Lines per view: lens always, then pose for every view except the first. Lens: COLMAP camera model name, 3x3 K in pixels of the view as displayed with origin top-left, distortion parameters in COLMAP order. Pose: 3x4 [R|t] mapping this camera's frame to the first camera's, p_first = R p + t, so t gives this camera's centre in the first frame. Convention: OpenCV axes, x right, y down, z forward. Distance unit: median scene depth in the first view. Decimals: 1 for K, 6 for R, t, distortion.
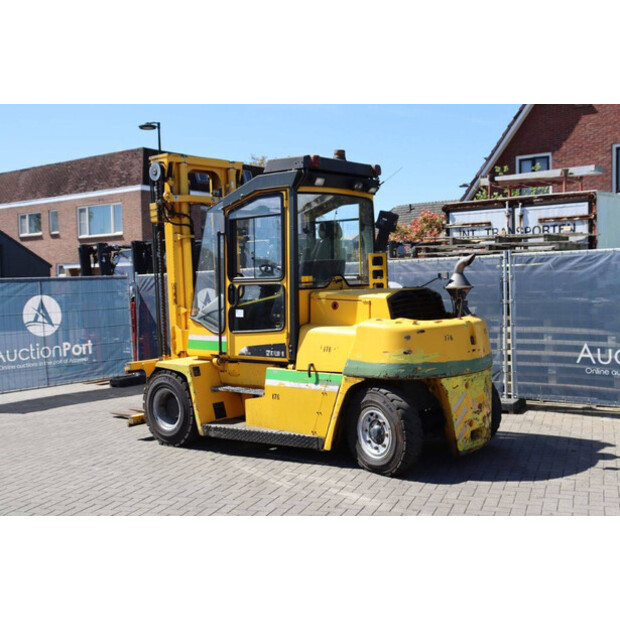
lens RADIAL K [[770.6, 0, 310.0], [0, 770.6, 310.0], [0, 0, 1]] dist [0.001008, 0.005113]
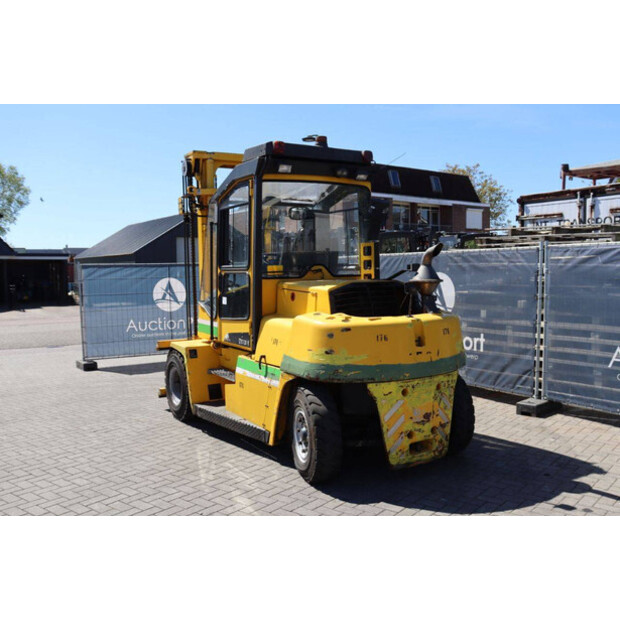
lens RADIAL K [[605.1, 0, 310.0], [0, 605.1, 310.0], [0, 0, 1]] dist [-0.069084, 0.019160]
pose [[0.944325, 0.039002, -0.326693, 0.278518], [-0.028147, 0.998885, 0.037893, -0.016991], [0.327807, -0.026588, 0.944371, 0.270139]]
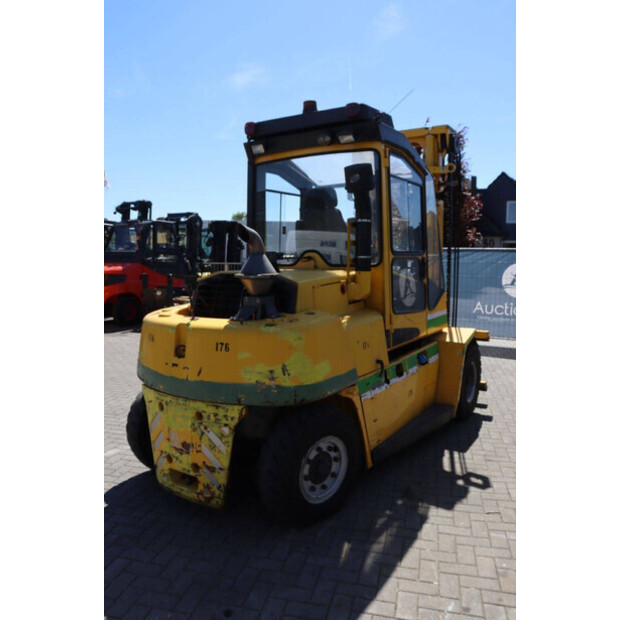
lens RADIAL K [[504.0, 0, 310.0], [0, 504.0, 310.0], [0, 0, 1]] dist [-0.122672, -0.000161]
pose [[0.118069, 0.140555, -0.983008, 0.584067], [-0.046664, 0.989624, 0.135896, -0.056944], [0.991908, 0.029825, 0.123403, 0.931033]]
